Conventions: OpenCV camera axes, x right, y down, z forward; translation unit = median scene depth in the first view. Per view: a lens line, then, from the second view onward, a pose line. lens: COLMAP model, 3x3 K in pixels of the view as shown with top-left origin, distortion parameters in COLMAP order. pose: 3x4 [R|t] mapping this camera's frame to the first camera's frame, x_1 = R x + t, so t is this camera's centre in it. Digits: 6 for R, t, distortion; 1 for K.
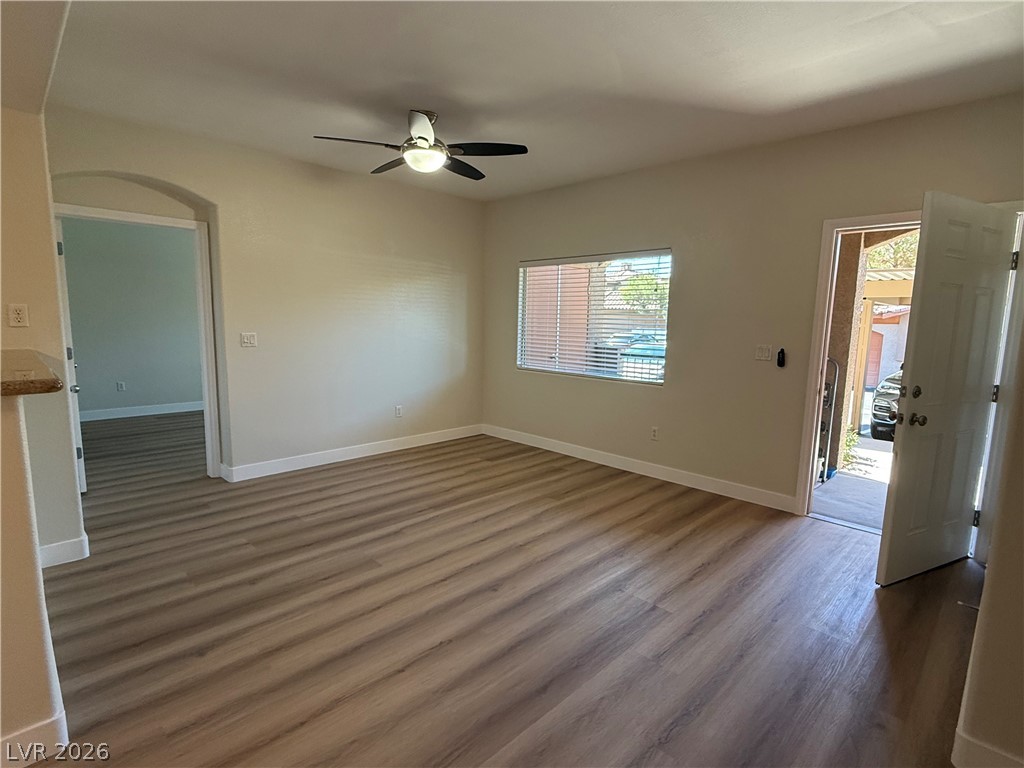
lens RADIAL K [[517.0, 0, 512.9], [0, 517.0, 383.8], [0, 0, 1]] dist [0.003723, 0.000319]
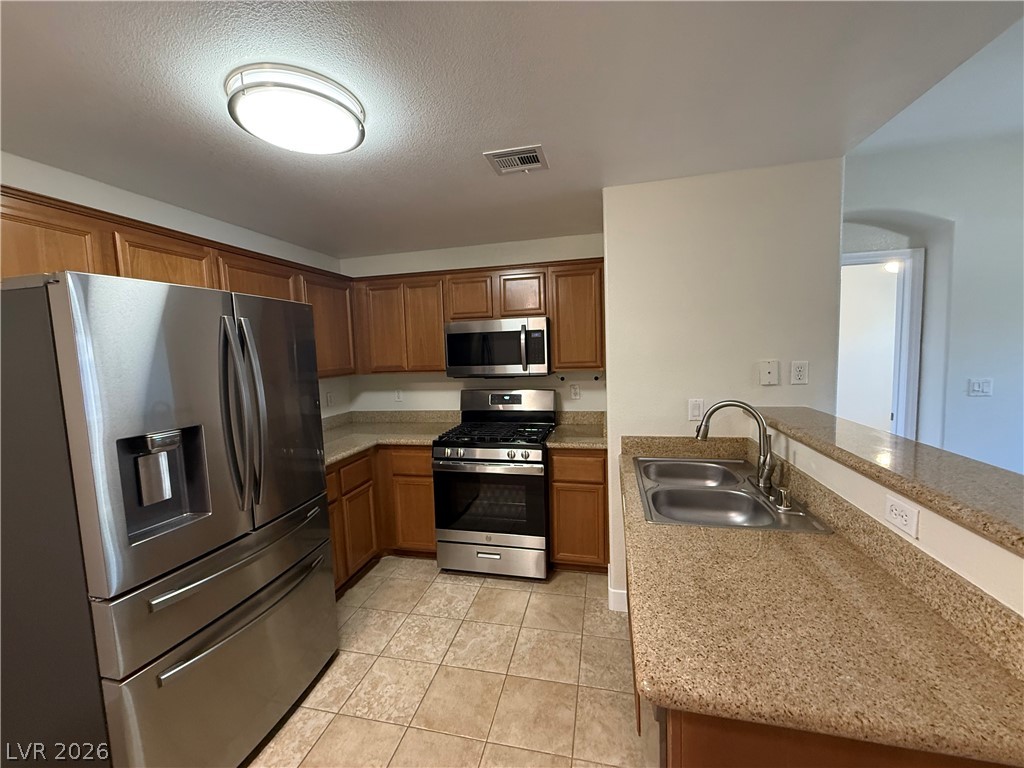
lens RADIAL K [[413.5, 0, 508.5], [0, 413.5, 385.4], [0, 0, 1]] dist [0.008107, 0.000073]
pose [[0.521866, 0.041737, -0.852006, -0.449648], [-0.064756, 0.997859, 0.009218, -0.062321], [0.850566, 0.050362, 0.523451, 0.097298]]
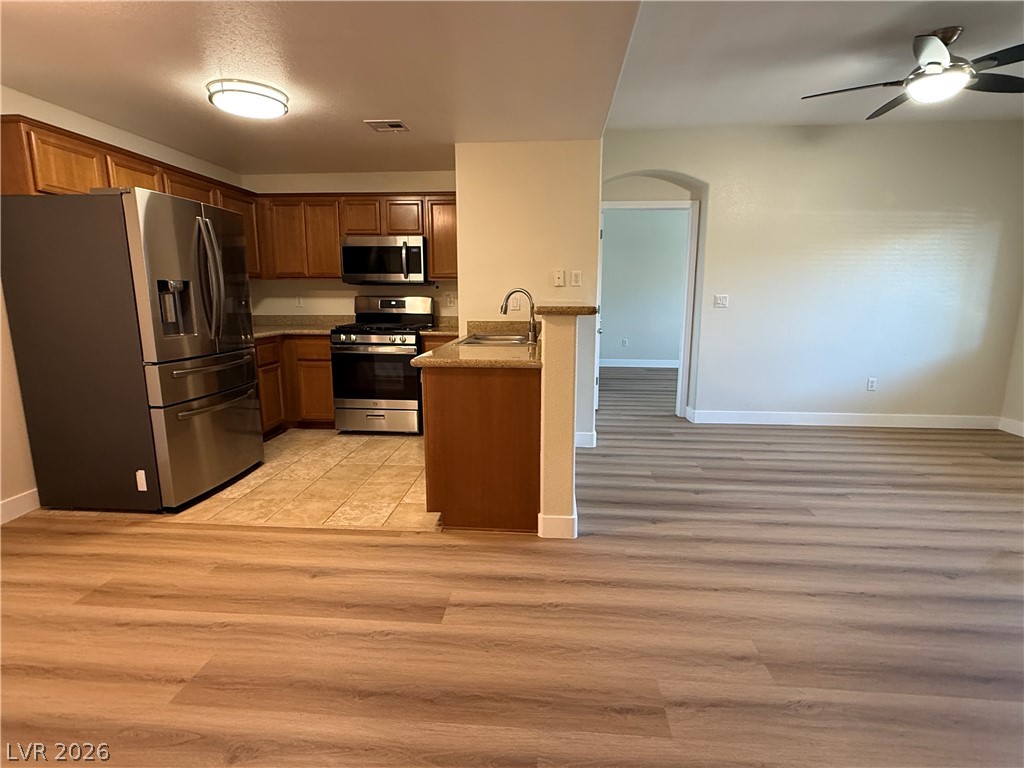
lens RADIAL K [[517.0, 0, 512.9], [0, 517.0, 383.8], [0, 0, 1]] dist [0.003723, 0.000319]
pose [[0.649210, 0.118124, -0.751381, 0.083079], [-0.087803, 0.992902, 0.080229, 0.055900], [0.755525, 0.013888, 0.654973, -0.105340]]
